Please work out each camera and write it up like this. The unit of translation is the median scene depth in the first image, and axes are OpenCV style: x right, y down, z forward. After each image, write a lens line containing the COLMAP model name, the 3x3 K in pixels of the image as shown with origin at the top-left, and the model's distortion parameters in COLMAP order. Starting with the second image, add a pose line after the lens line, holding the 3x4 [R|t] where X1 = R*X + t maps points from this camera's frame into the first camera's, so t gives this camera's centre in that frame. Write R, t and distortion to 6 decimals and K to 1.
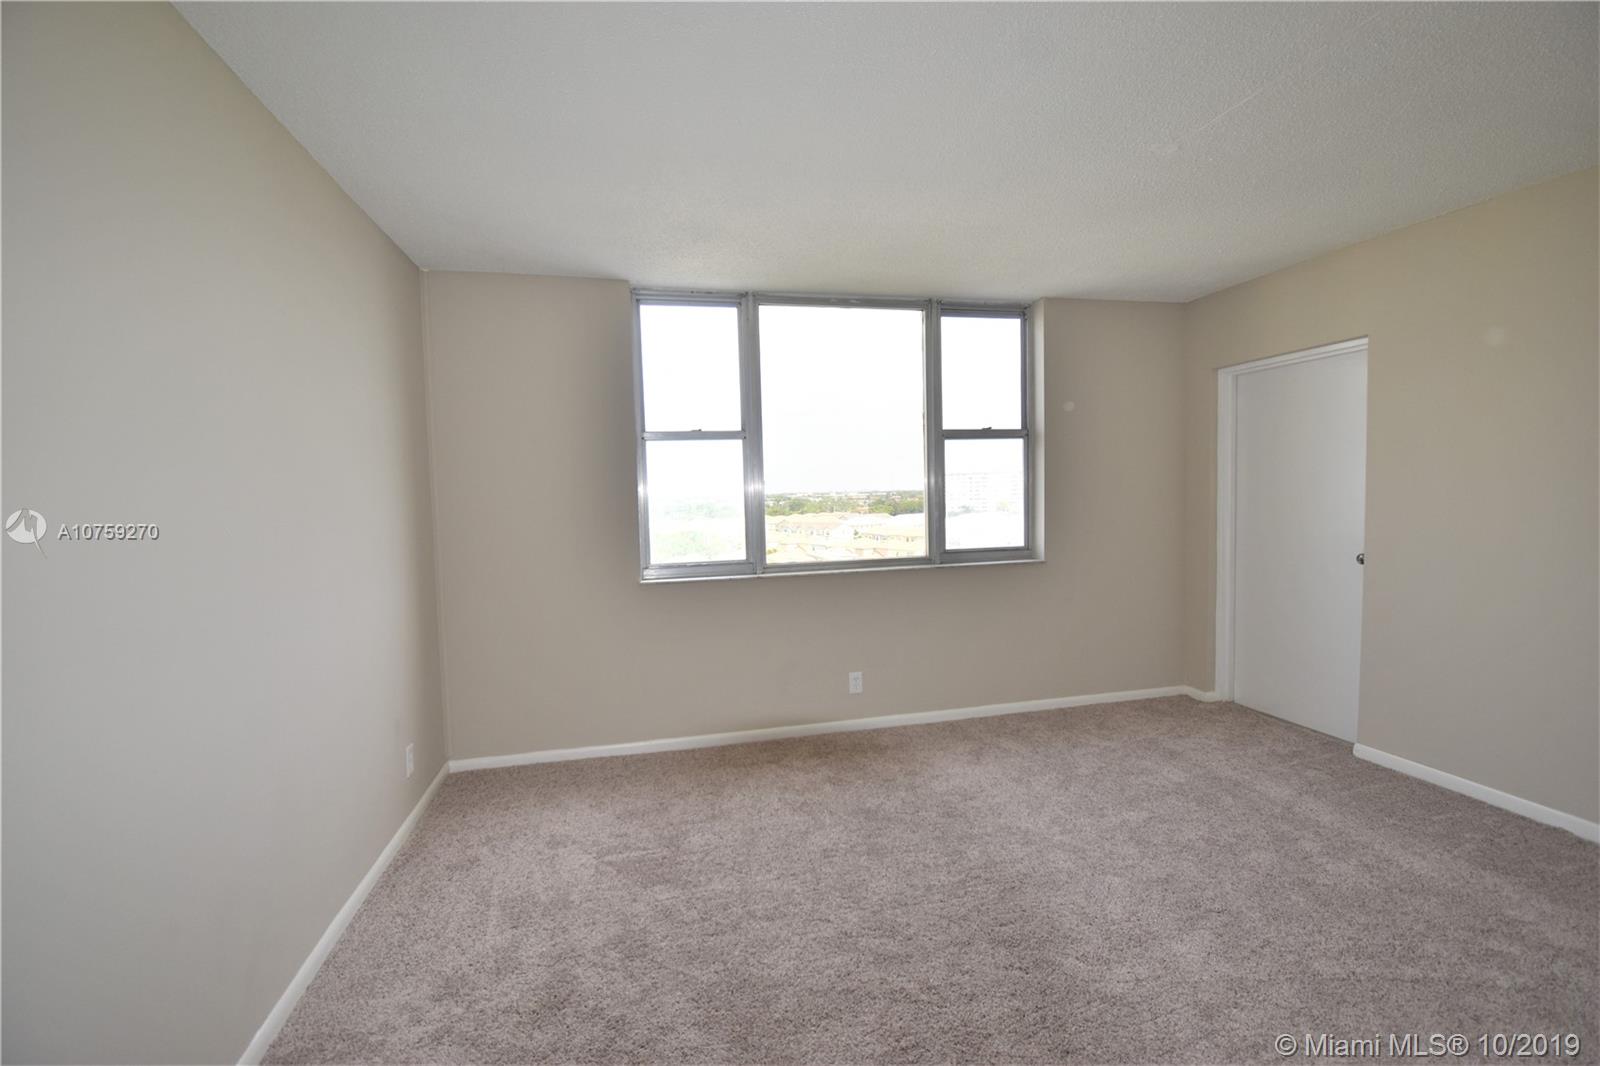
lens RADIAL K [[701.7, 0, 803.6], [0, 701.7, 532.3], [0, 0, 1]] dist [0.002255, -0.016541]
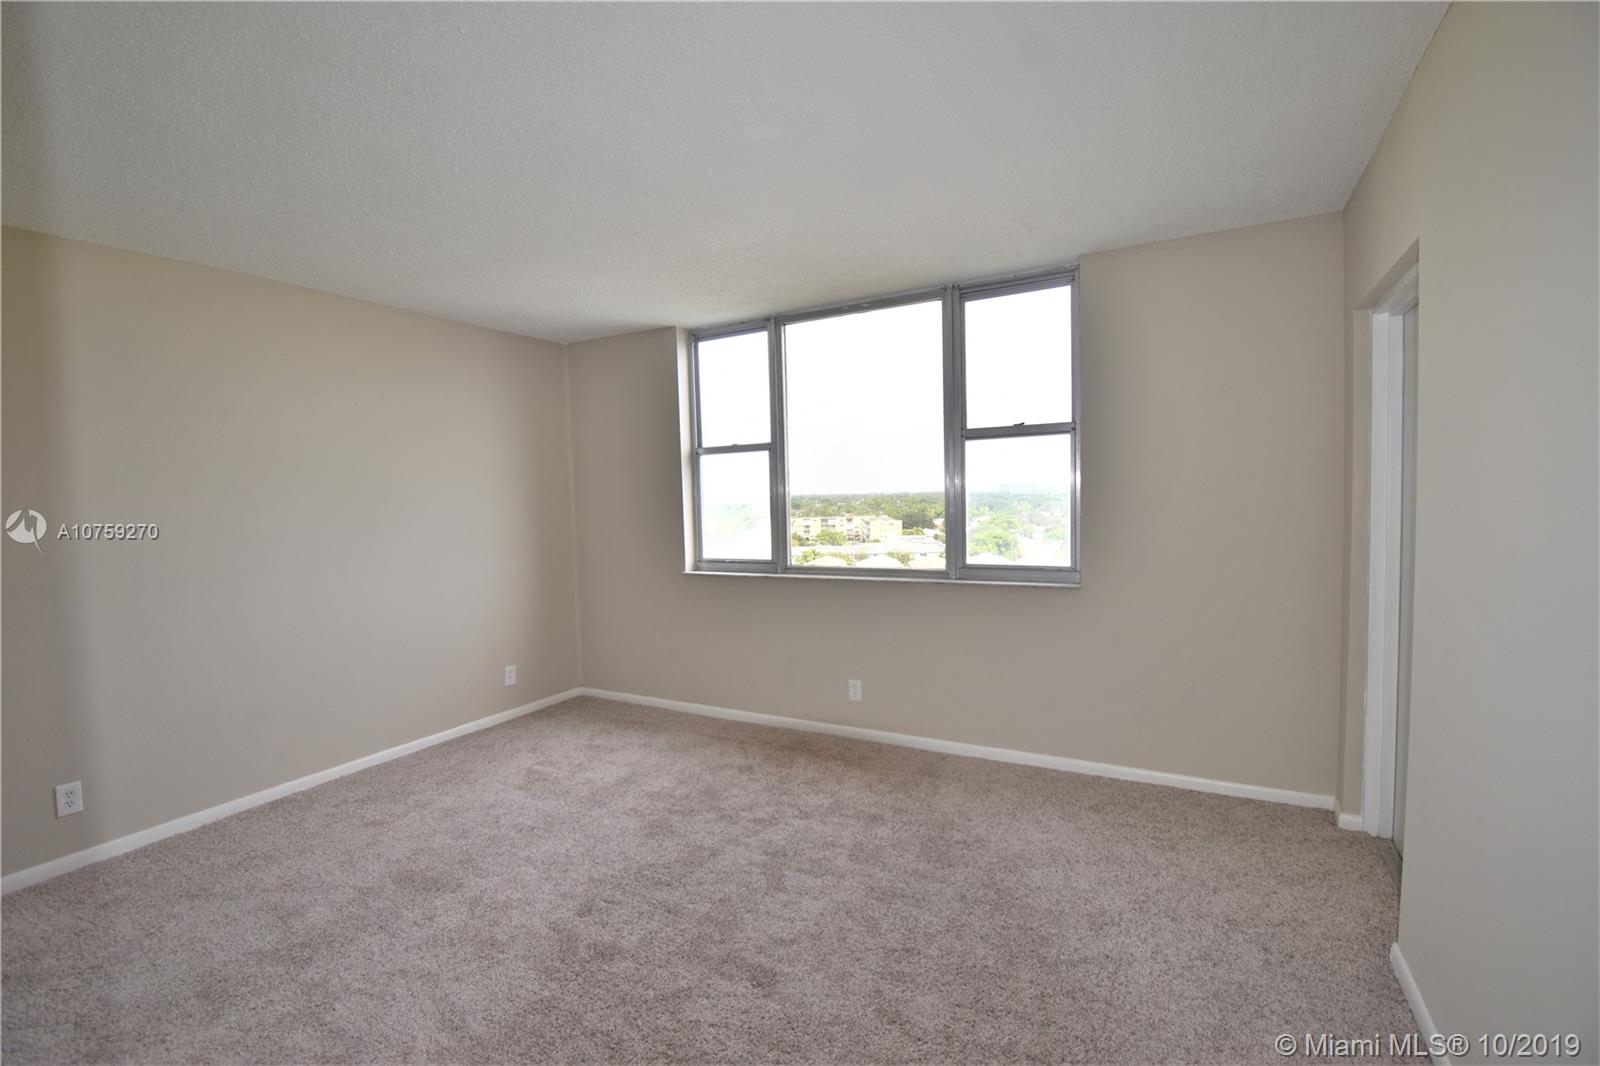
lens RADIAL K [[701.7, 0, 803.6], [0, 701.7, 532.3], [0, 0, 1]] dist [0.002255, -0.016541]
pose [[0.746797, 0.041341, -0.663766, 0.653344], [-0.030694, 0.999145, 0.027696, -0.034607], [0.664343, -0.000309, 0.747427, 0.202410]]
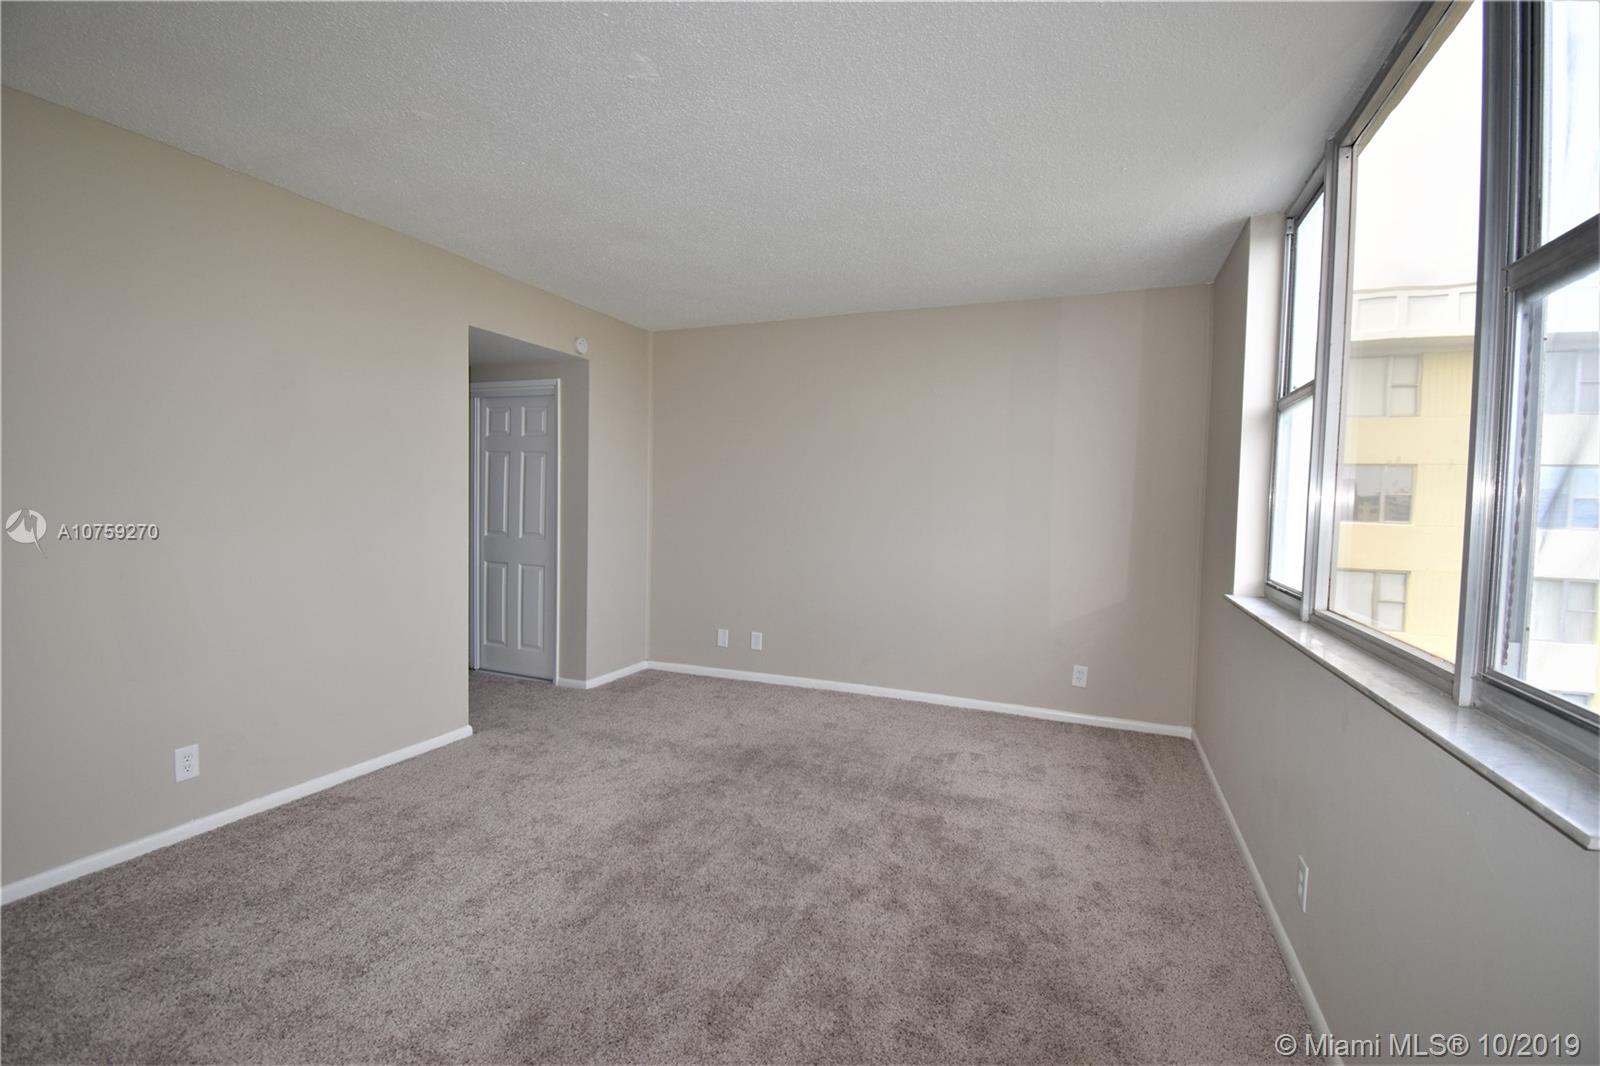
lens RADIAL K [[701.7, 0, 803.6], [0, 701.7, 532.3], [0, 0, 1]] dist [0.002255, -0.016541]
pose [[-0.589274, 0.045129, -0.806672, 0.615161], [-0.055308, 0.993843, 0.096003, -0.042542], [0.806038, 0.101188, -0.583150, 0.943263]]
